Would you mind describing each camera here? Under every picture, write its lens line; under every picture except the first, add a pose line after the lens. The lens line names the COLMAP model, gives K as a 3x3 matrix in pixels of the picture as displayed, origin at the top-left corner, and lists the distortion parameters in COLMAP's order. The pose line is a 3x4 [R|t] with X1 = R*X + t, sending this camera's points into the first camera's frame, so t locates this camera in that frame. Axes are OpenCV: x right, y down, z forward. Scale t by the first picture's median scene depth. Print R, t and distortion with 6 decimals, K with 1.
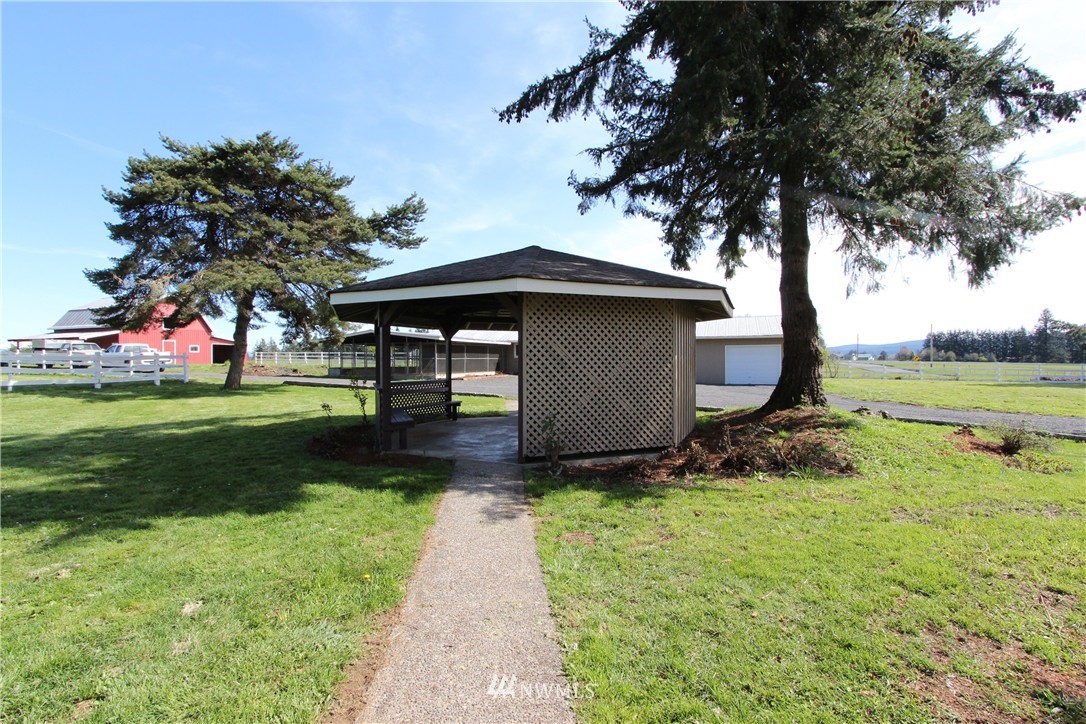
lens RADIAL K [[497.6, 0, 539.4], [0, 497.6, 358.4], [0, 0, 1]] dist [-0.012156, 0.000181]
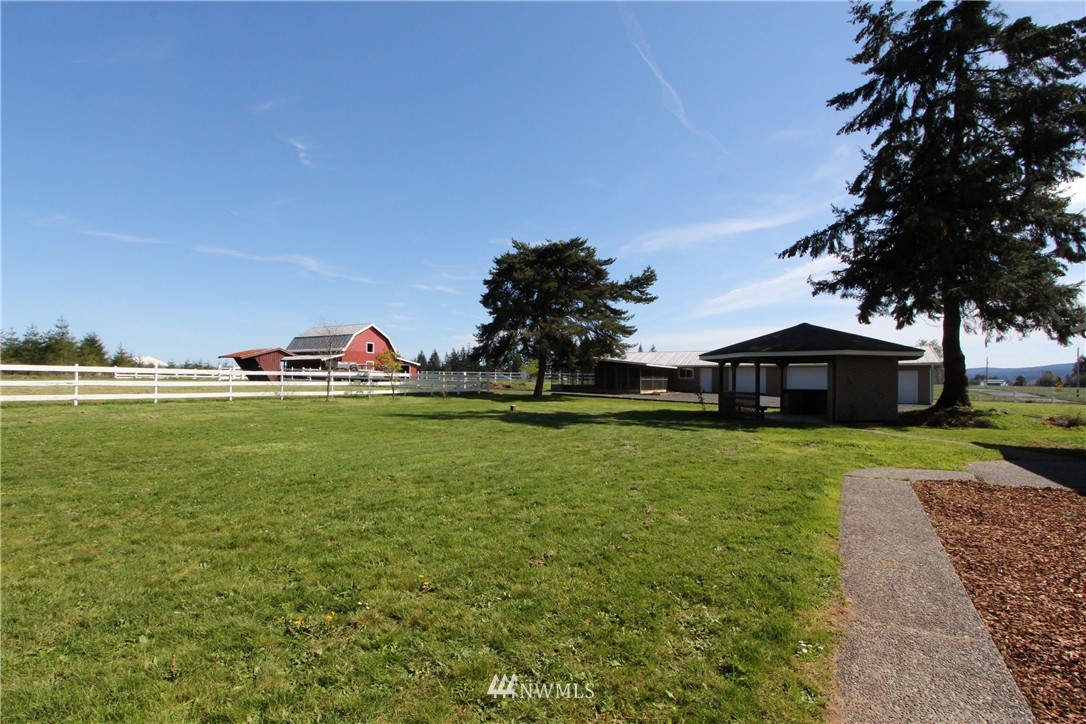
lens RADIAL K [[497.6, 0, 538.7], [0, 497.6, 369.2], [0, 0, 1]] dist [-0.012156, 0.000181]
pose [[0.986052, 0.009290, -0.166178, -0.593873], [-0.012558, 0.999748, -0.018627, 0.007373], [0.165963, 0.020454, 0.985920, -0.908592]]
